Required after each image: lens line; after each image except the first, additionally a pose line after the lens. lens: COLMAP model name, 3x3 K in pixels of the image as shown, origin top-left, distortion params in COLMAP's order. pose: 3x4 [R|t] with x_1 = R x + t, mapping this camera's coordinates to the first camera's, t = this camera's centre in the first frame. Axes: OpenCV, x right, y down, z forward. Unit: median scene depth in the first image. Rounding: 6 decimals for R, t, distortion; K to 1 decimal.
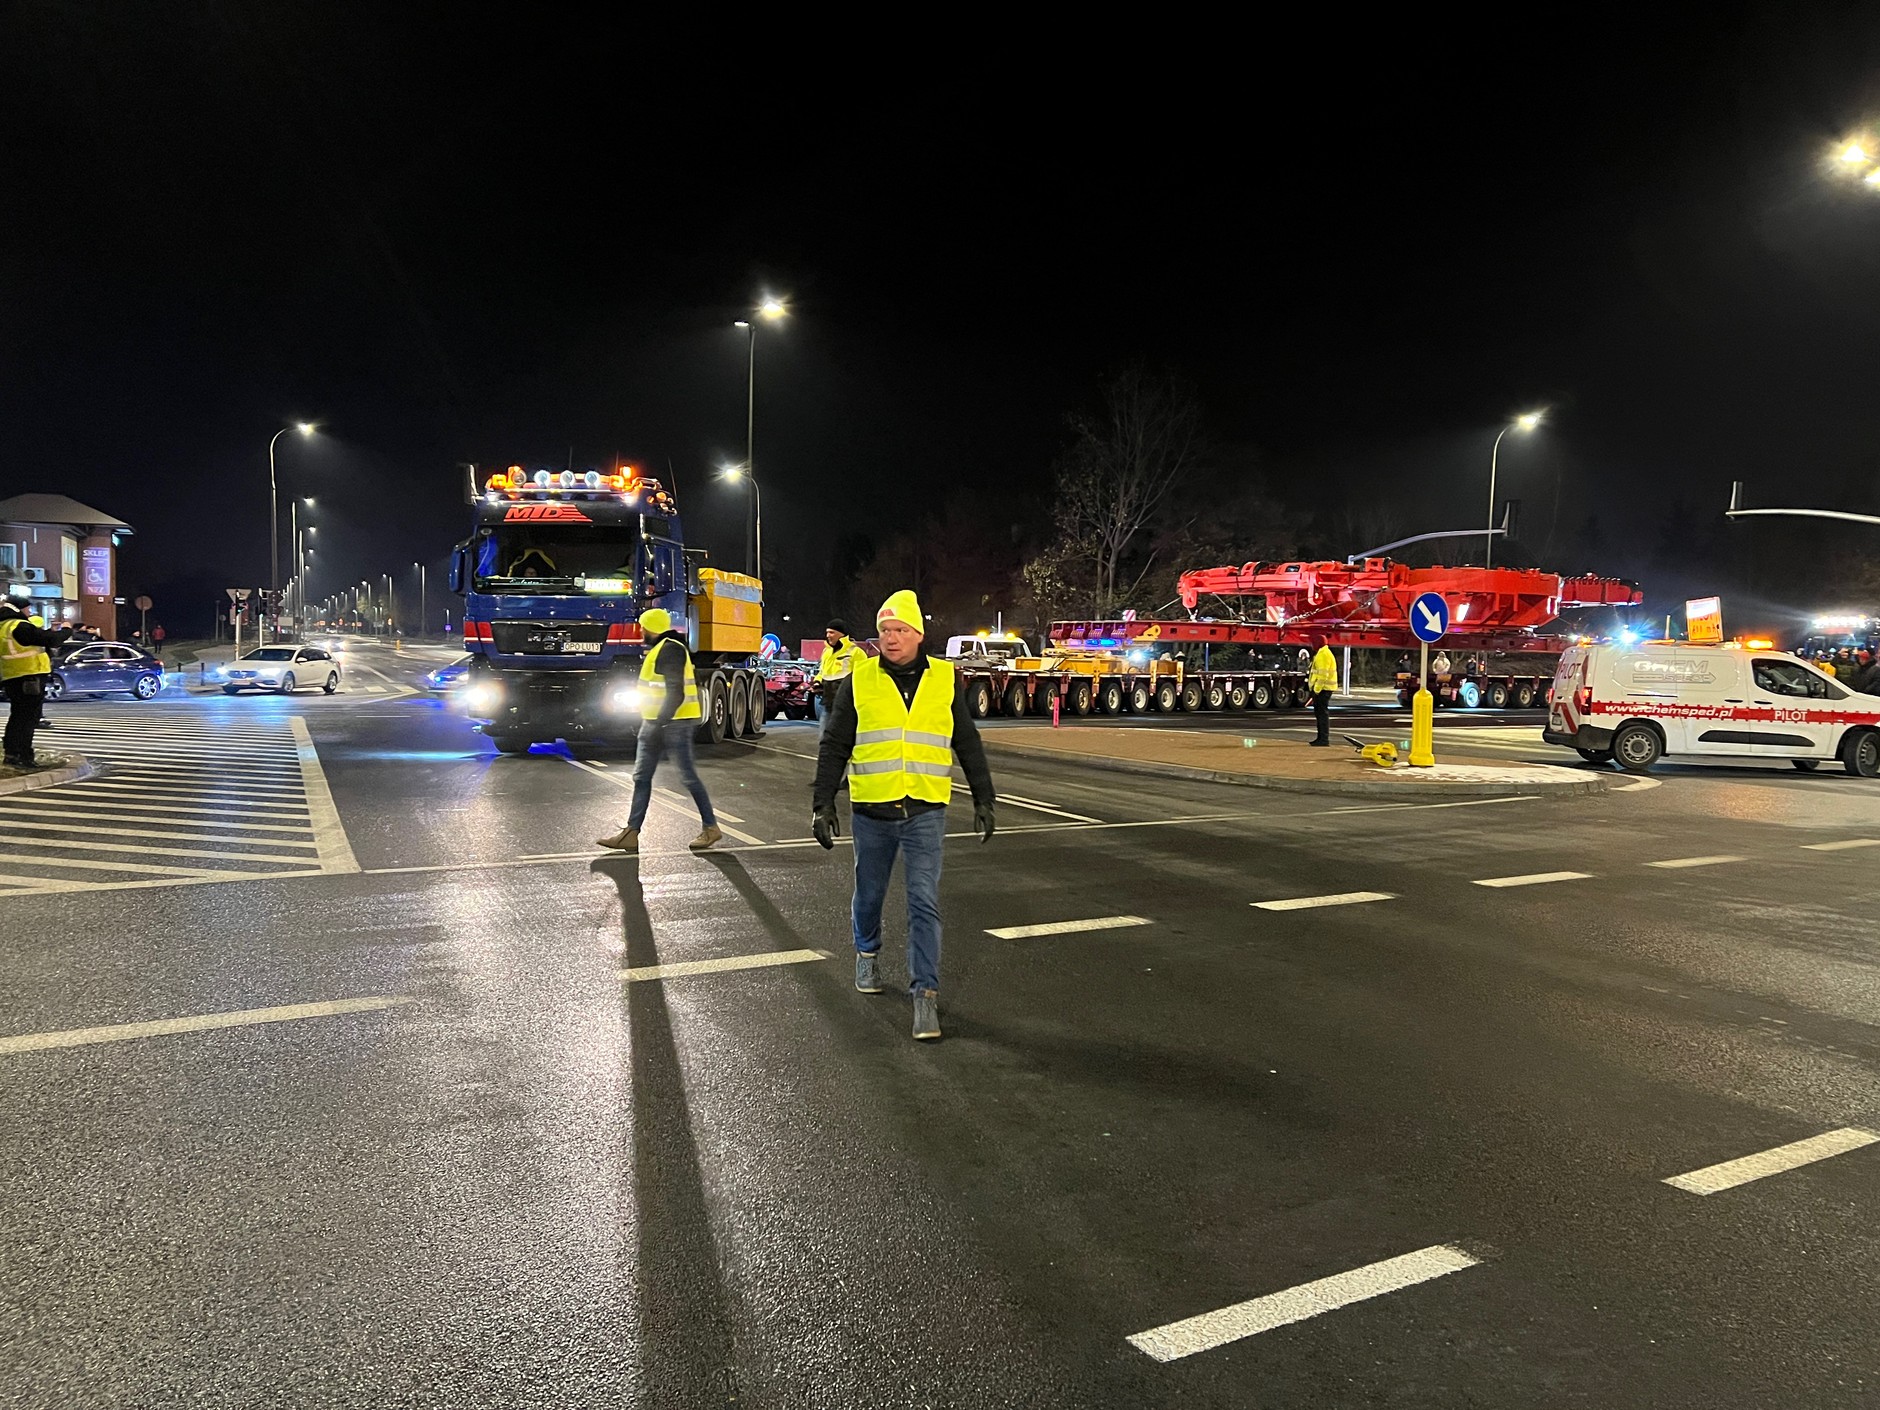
lens RADIAL K [[1345.7, 0, 940.0], [0, 1345.7, 705.0], [0, 0, 1]] dist [0.019326, 0.003357]
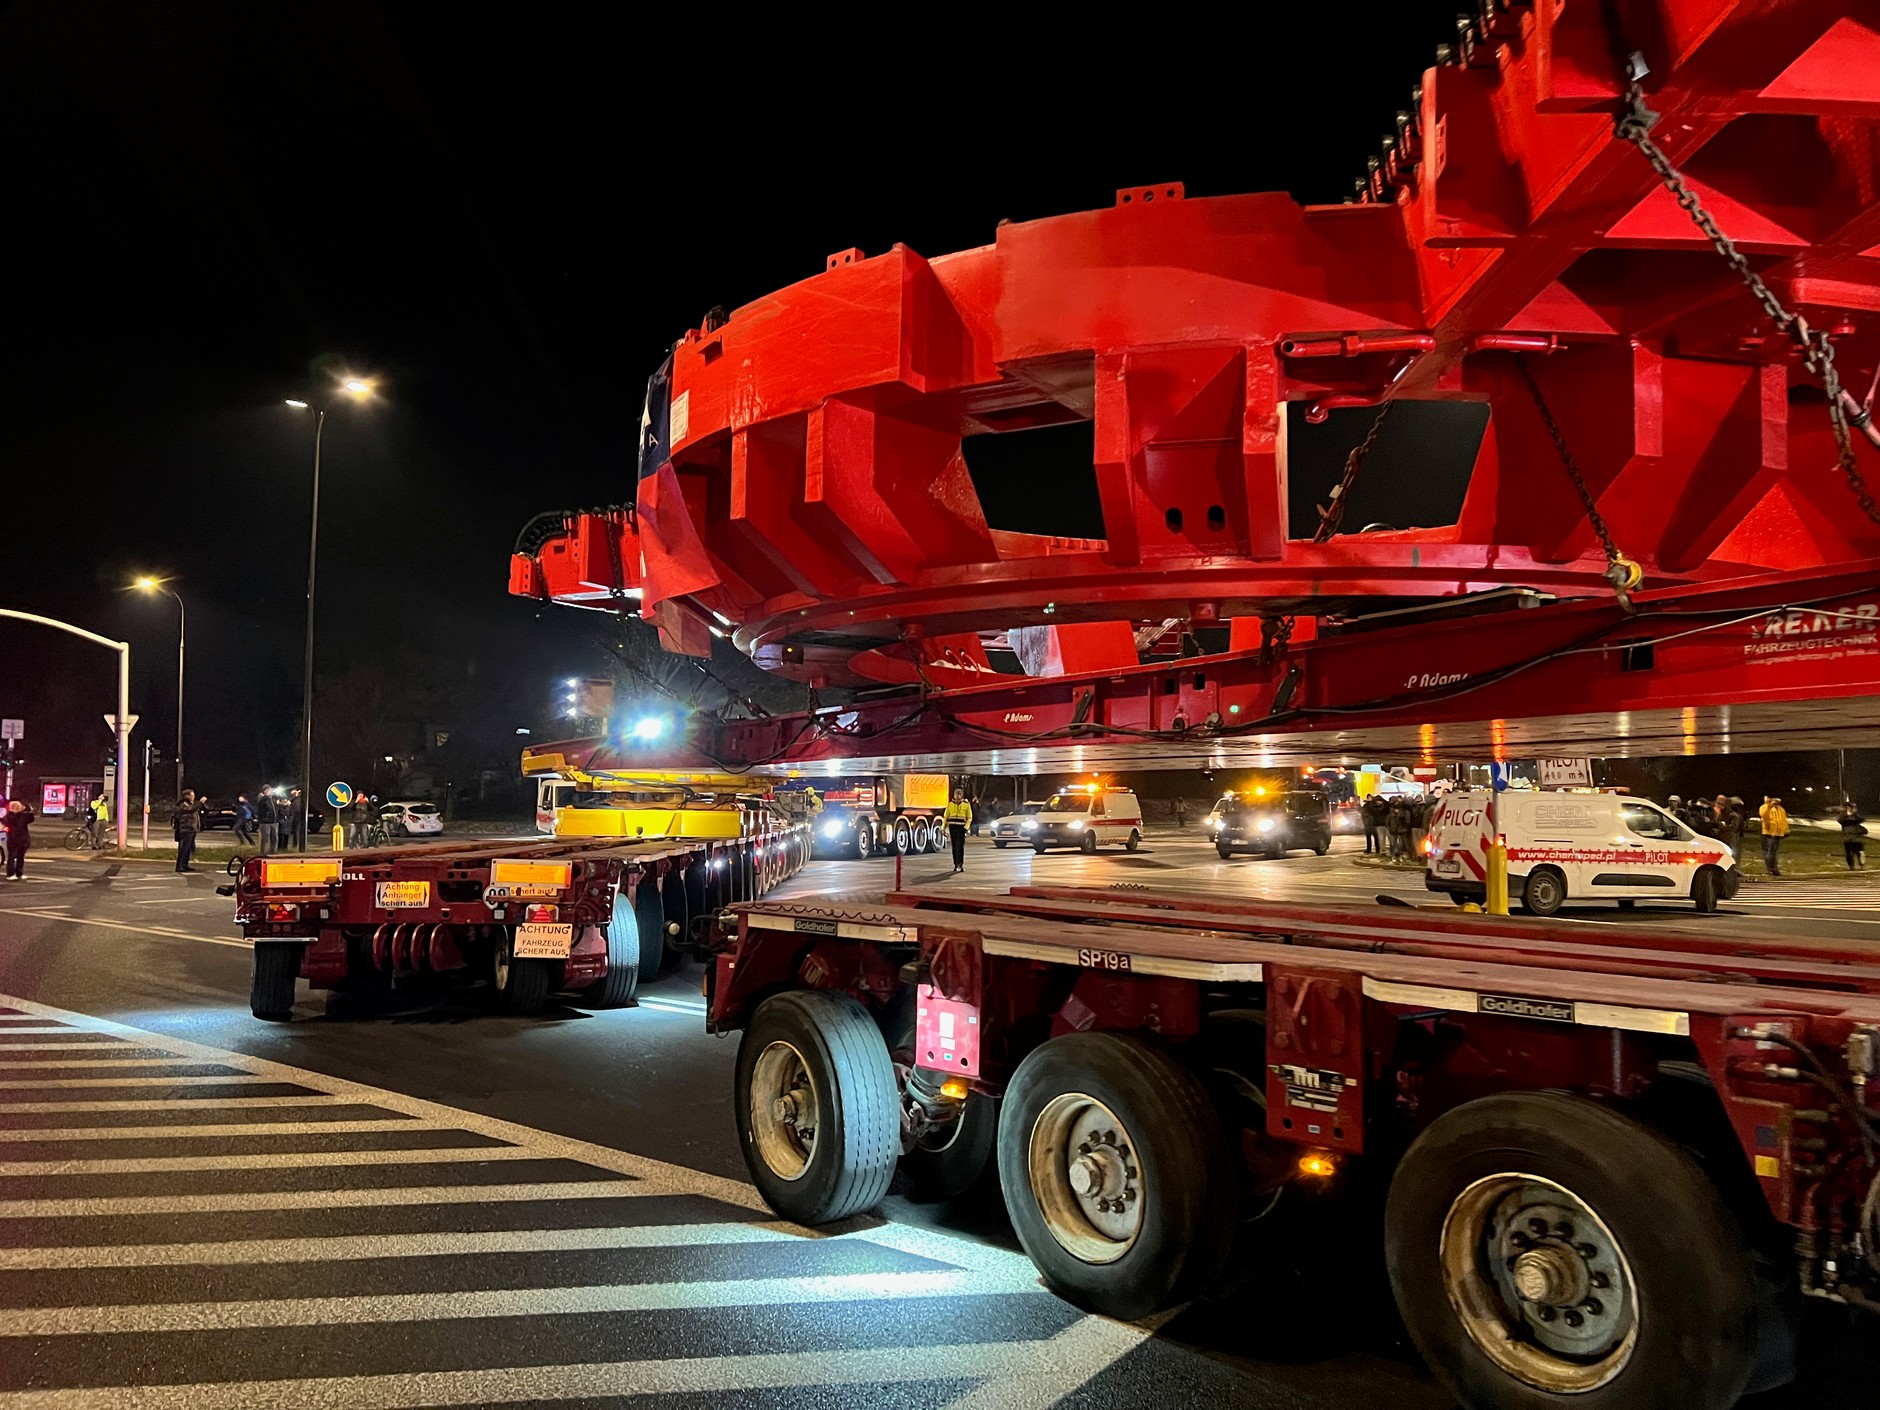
lens RADIAL K [[1345.7, 0, 940.0], [0, 1345.7, 705.0], [0, 0, 1]] dist [0.019326, 0.003357]
pose [[0.893507, 0.022326, 0.448494, -0.338894], [0.031669, 0.993143, -0.112531, -0.008859], [-0.447931, 0.114751, 0.886674, 0.300193]]
